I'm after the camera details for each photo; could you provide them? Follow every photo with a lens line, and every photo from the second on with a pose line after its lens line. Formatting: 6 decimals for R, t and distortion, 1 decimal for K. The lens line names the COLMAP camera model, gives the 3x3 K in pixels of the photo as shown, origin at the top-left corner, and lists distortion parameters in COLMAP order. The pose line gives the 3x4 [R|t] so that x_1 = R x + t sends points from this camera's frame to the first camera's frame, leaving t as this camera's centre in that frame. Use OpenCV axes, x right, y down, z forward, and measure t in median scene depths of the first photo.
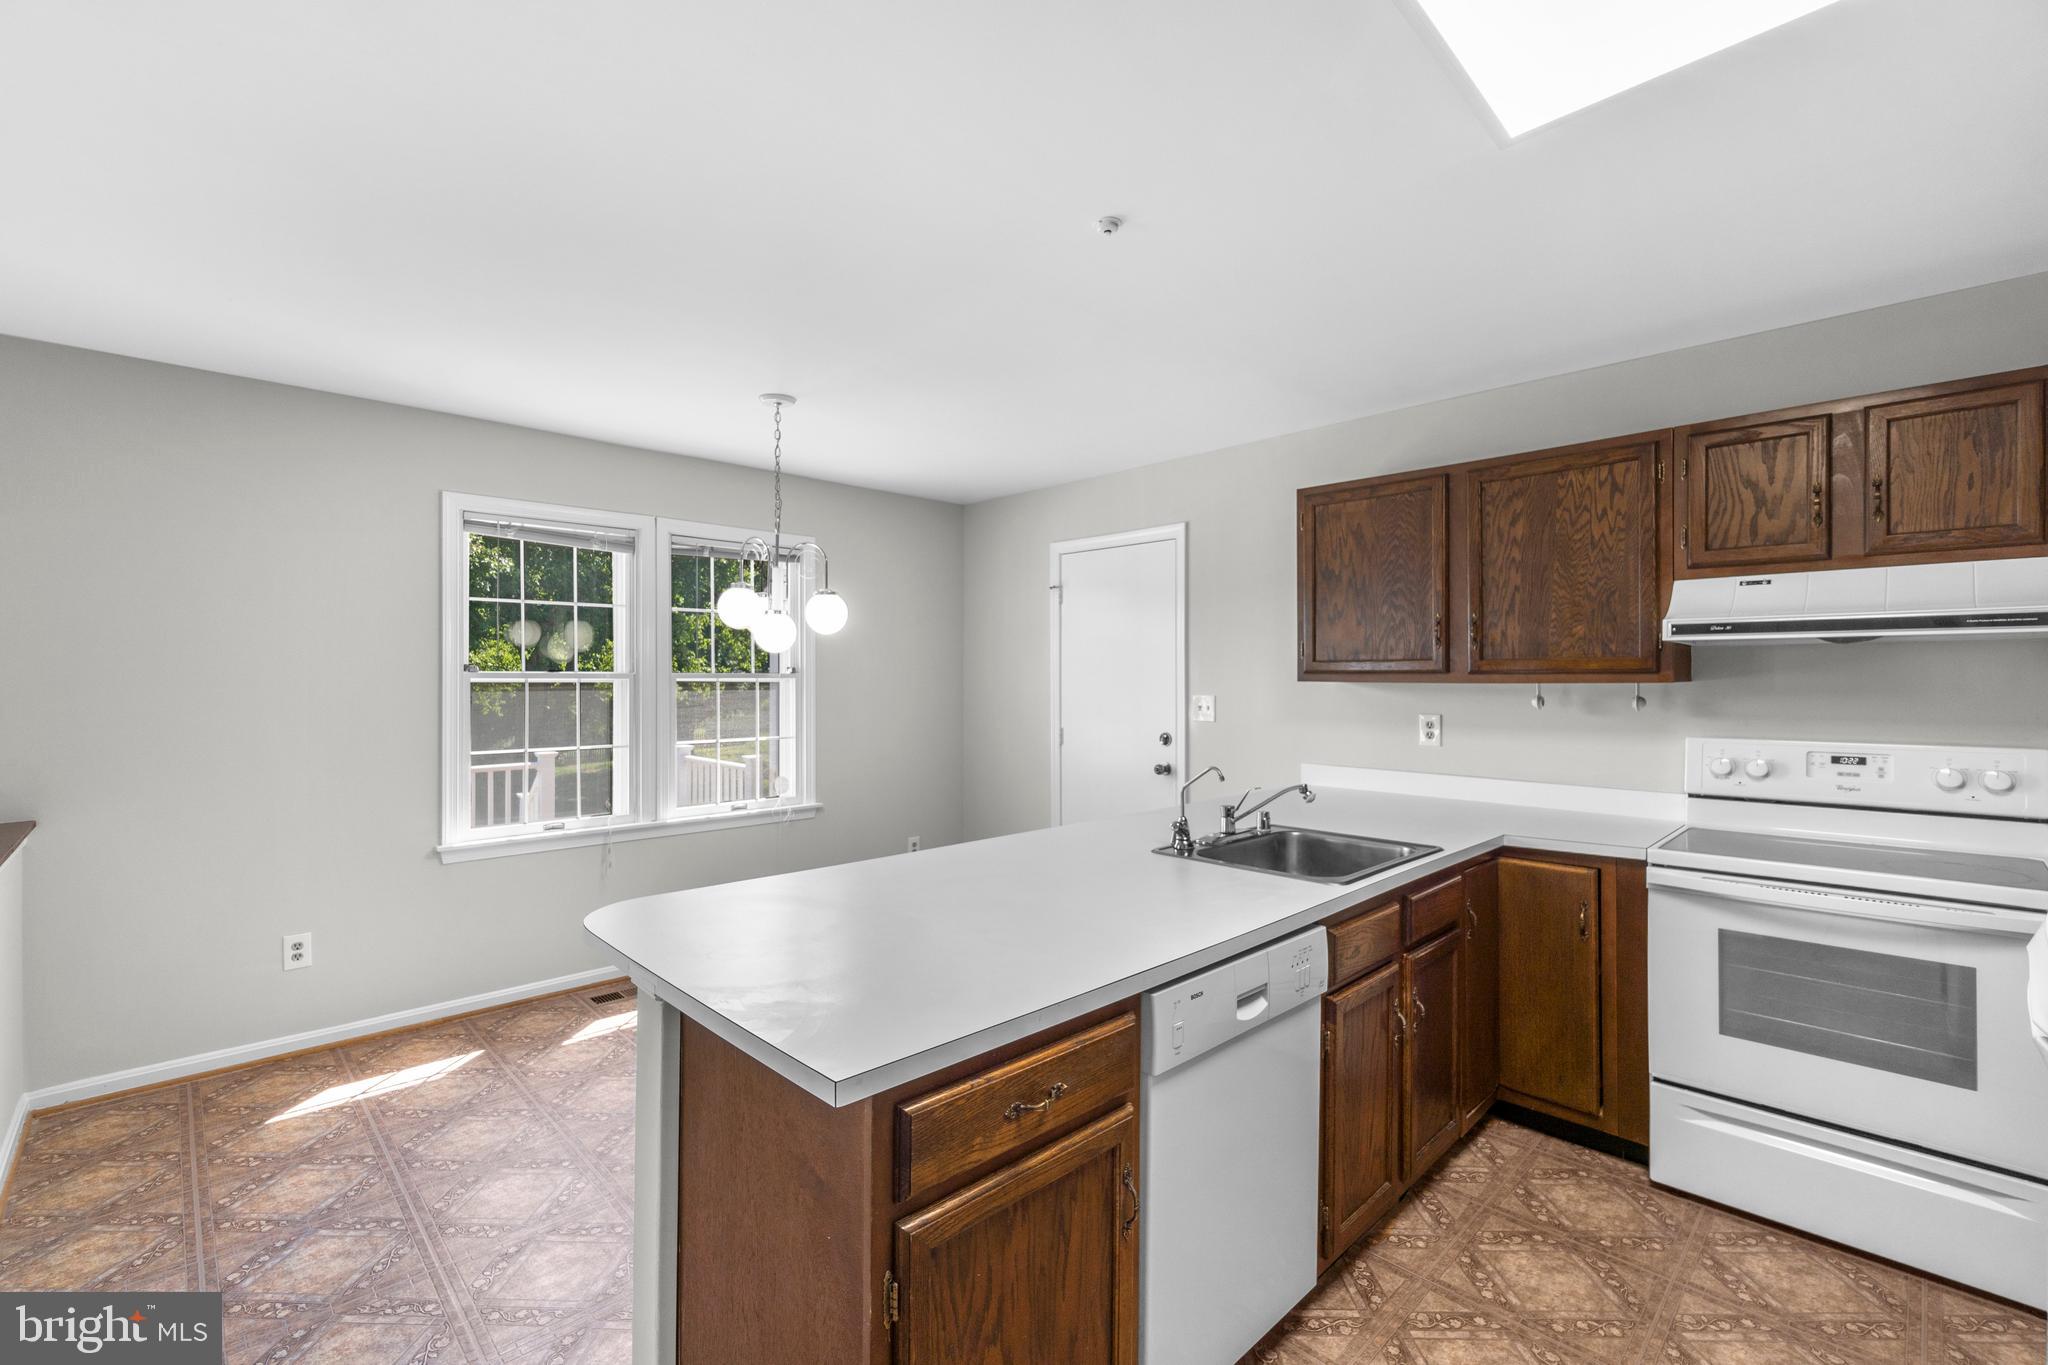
lens RADIAL K [[882.2, 0, 983.9], [0, 882.2, 683.5], [0, 0, 1]] dist [0.004344, -0.000255]
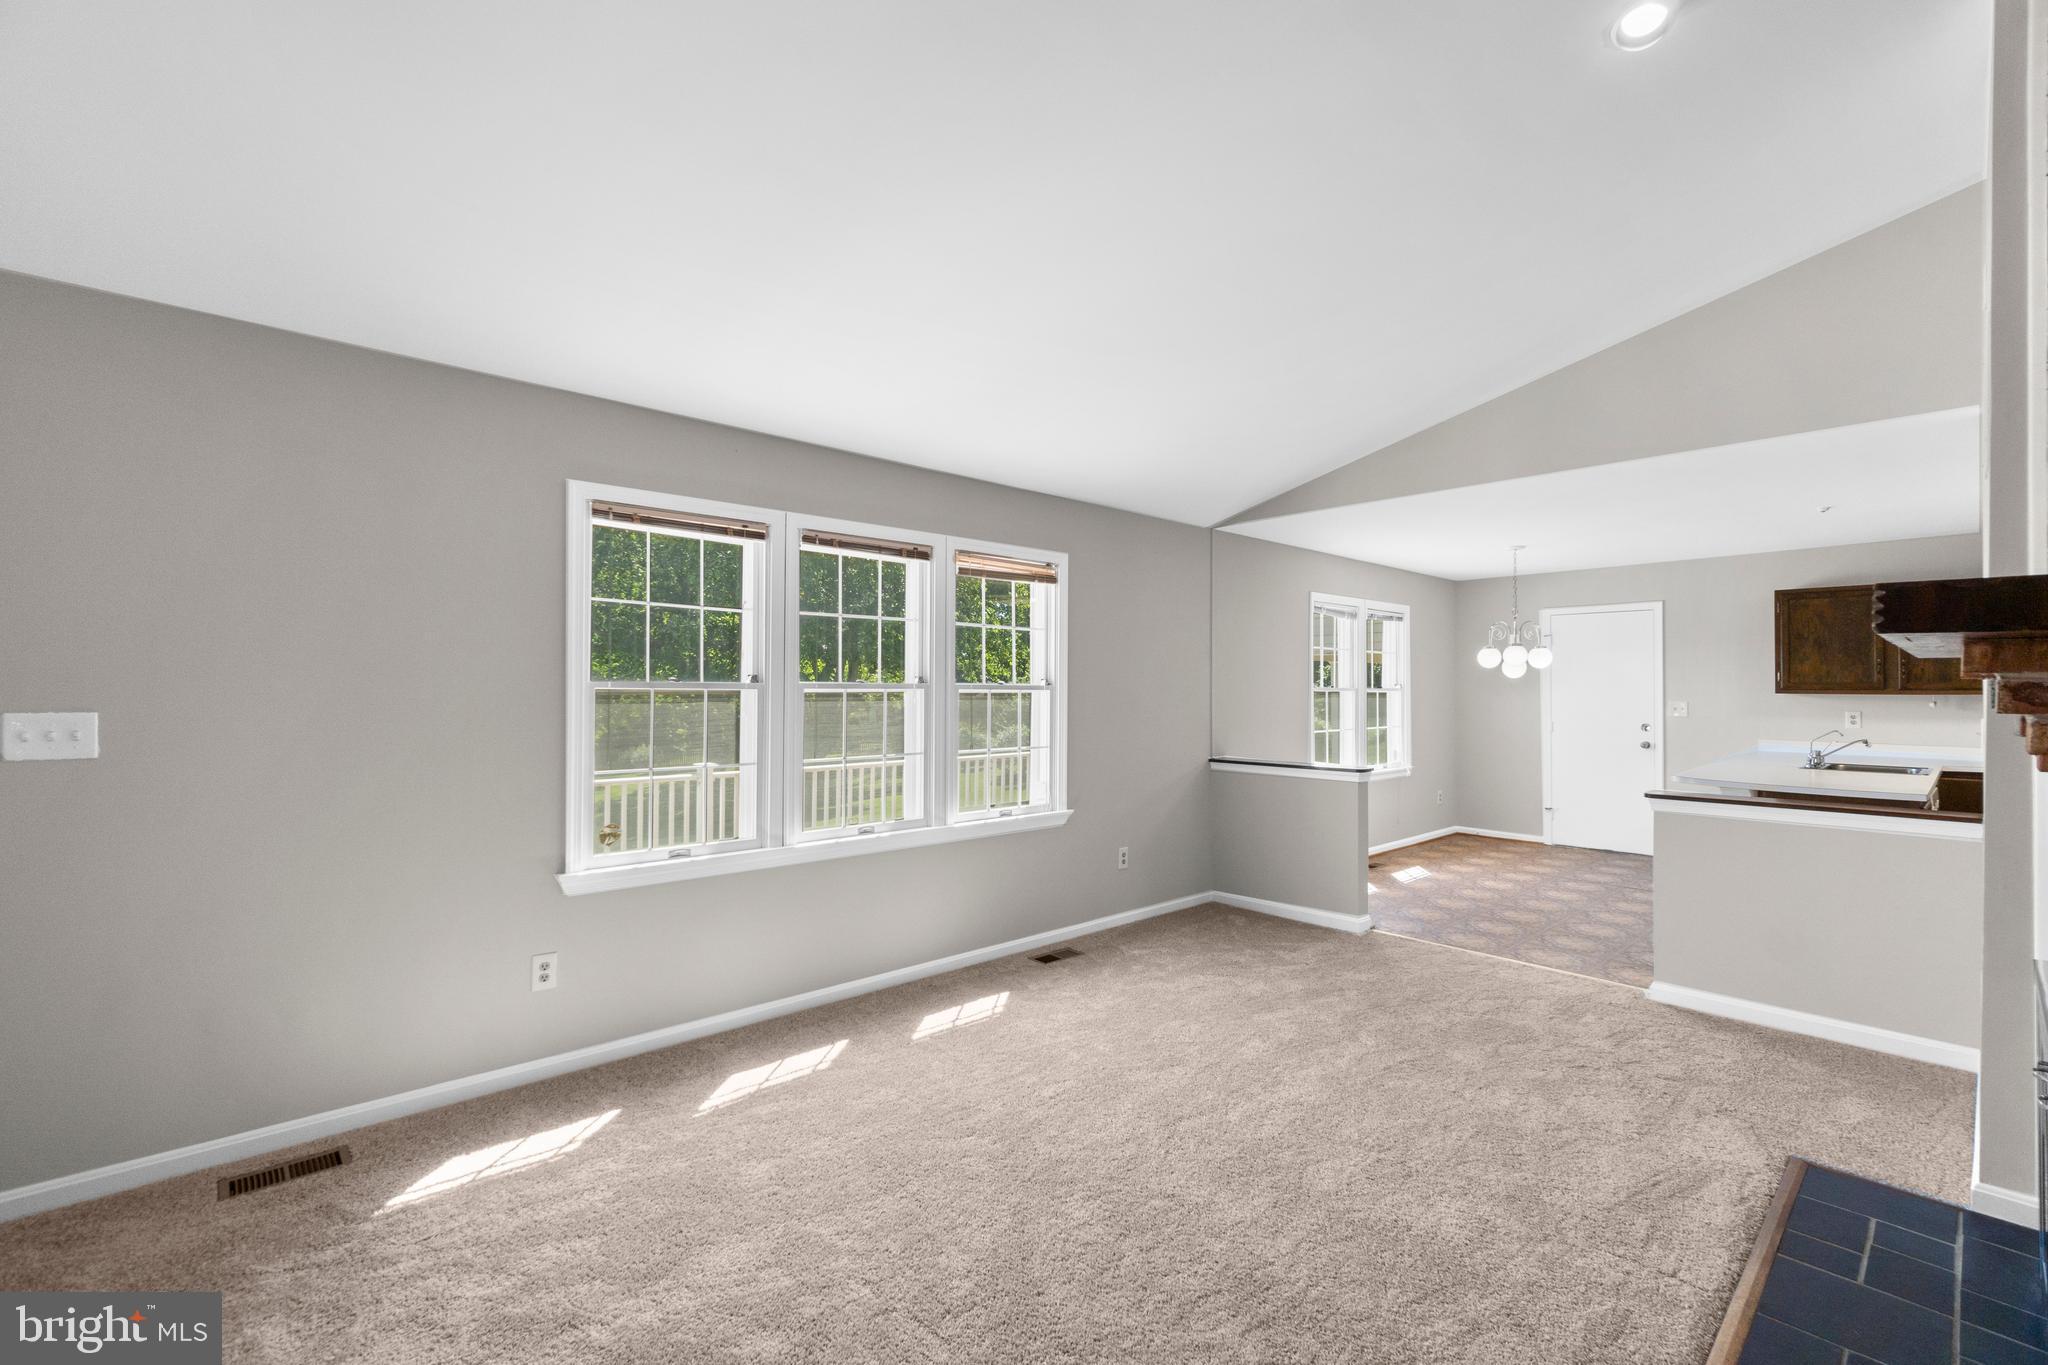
lens RADIAL K [[882.2, 0, 987.9], [0, 882.2, 684.3], [0, 0, 1]] dist [0.004344, -0.000255]
pose [[0.999698, 0.002665, -0.024449, -1.478575], [-0.002955, 0.999925, -0.011865, 0.006418], [0.024416, 0.011934, 0.999631, -1.062296]]
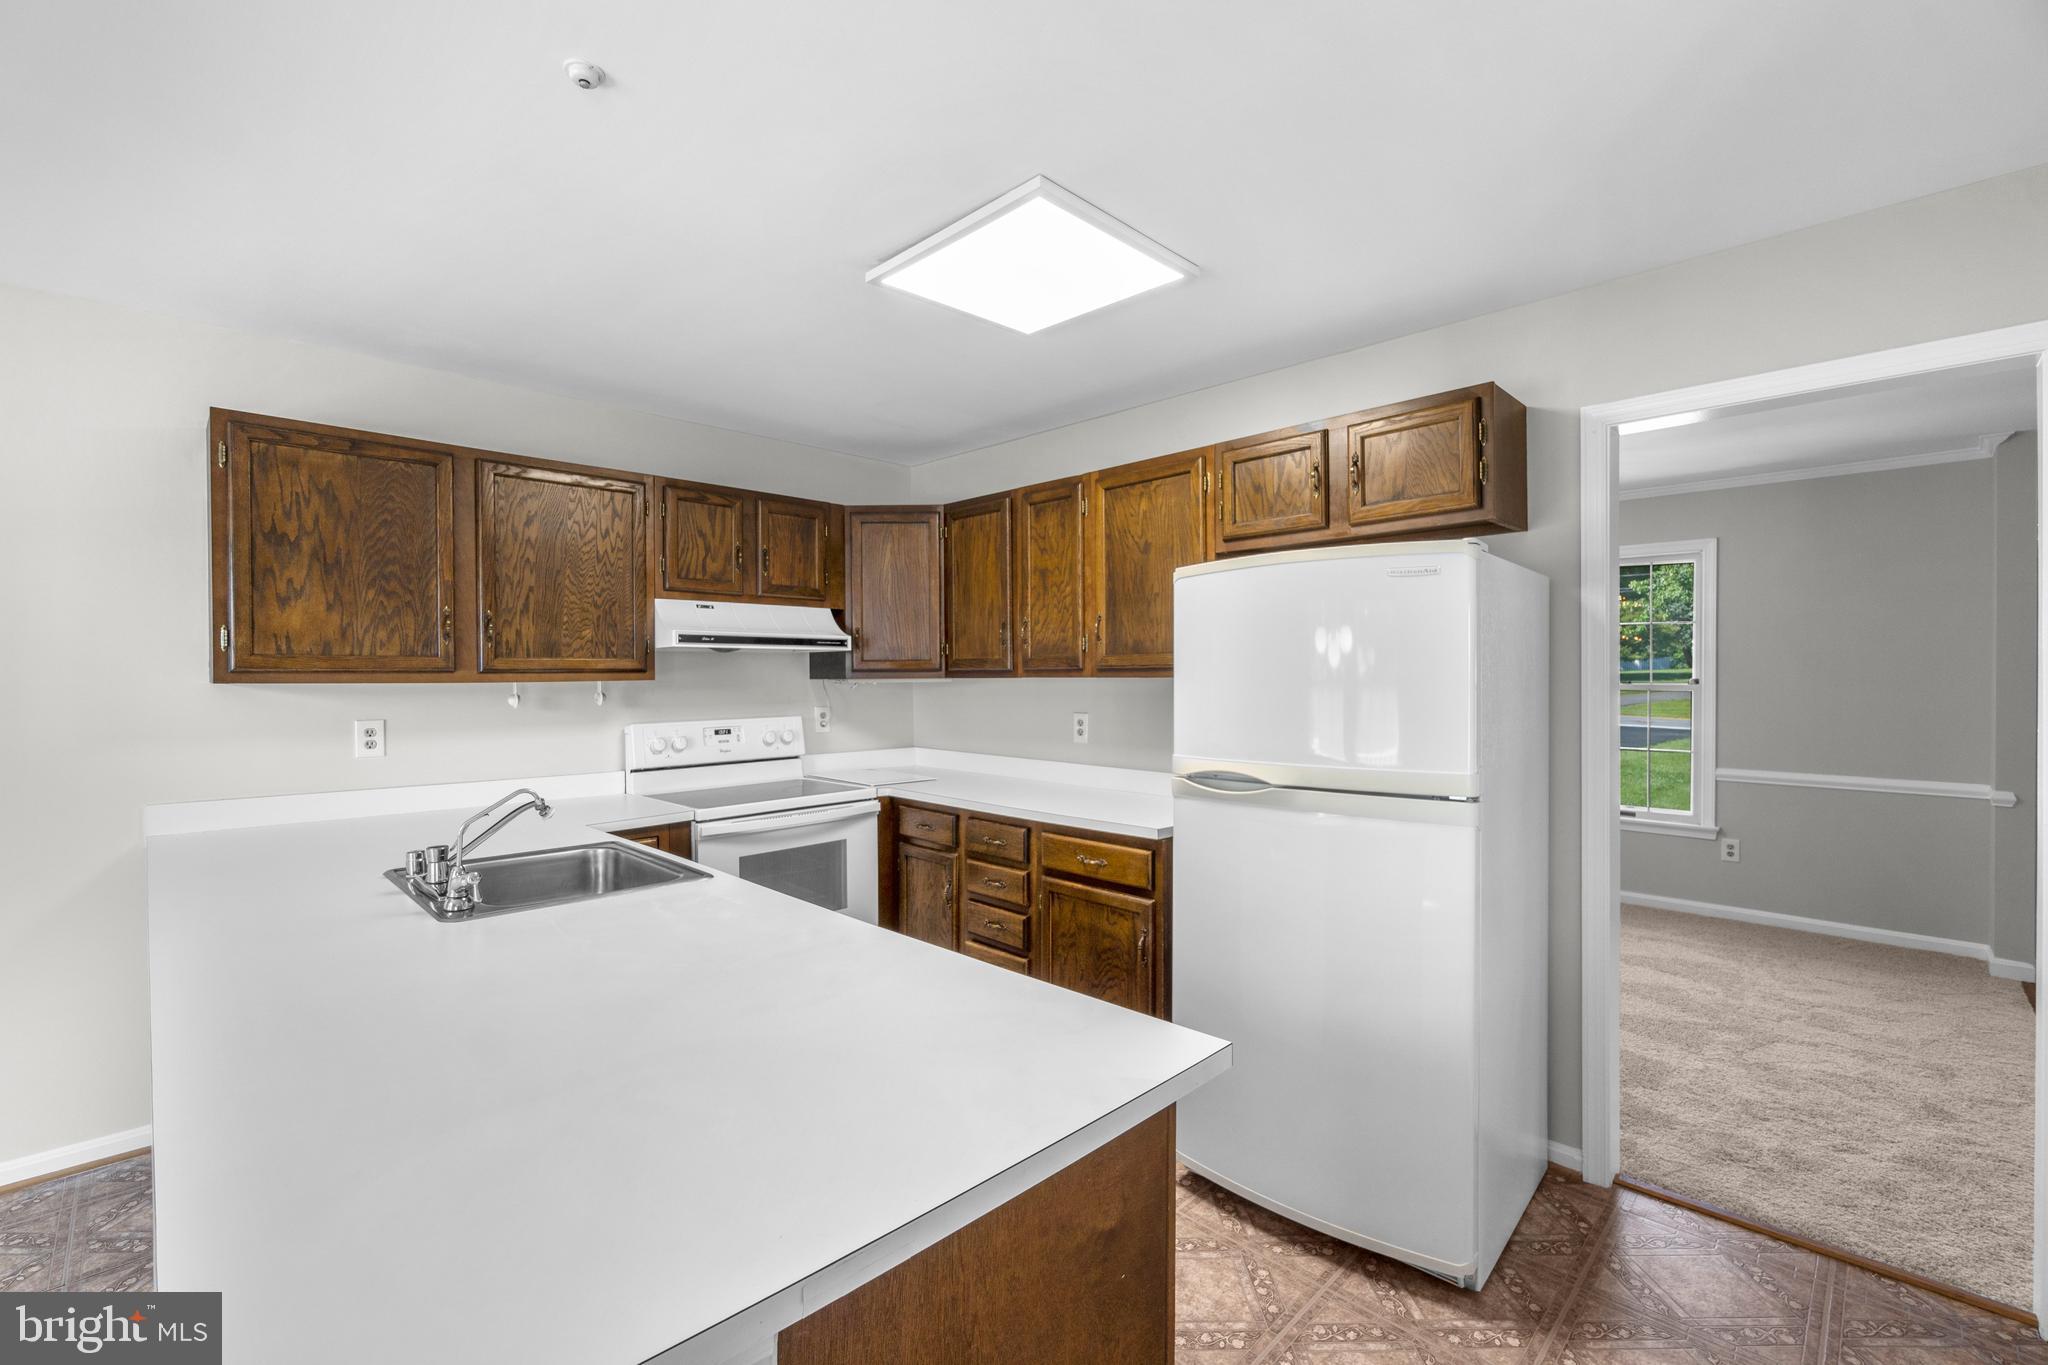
lens RADIAL K [[882.2, 0, 1037.0], [0, 882.2, 679.2], [0, 0, 1]] dist [0.004344, -0.000255]
pose [[-0.037235, -0.007556, 0.999278, -0.428921], [0.008897, 0.999929, 0.007892, -0.006333], [-0.999267, 0.009185, -0.037165, 0.447144]]
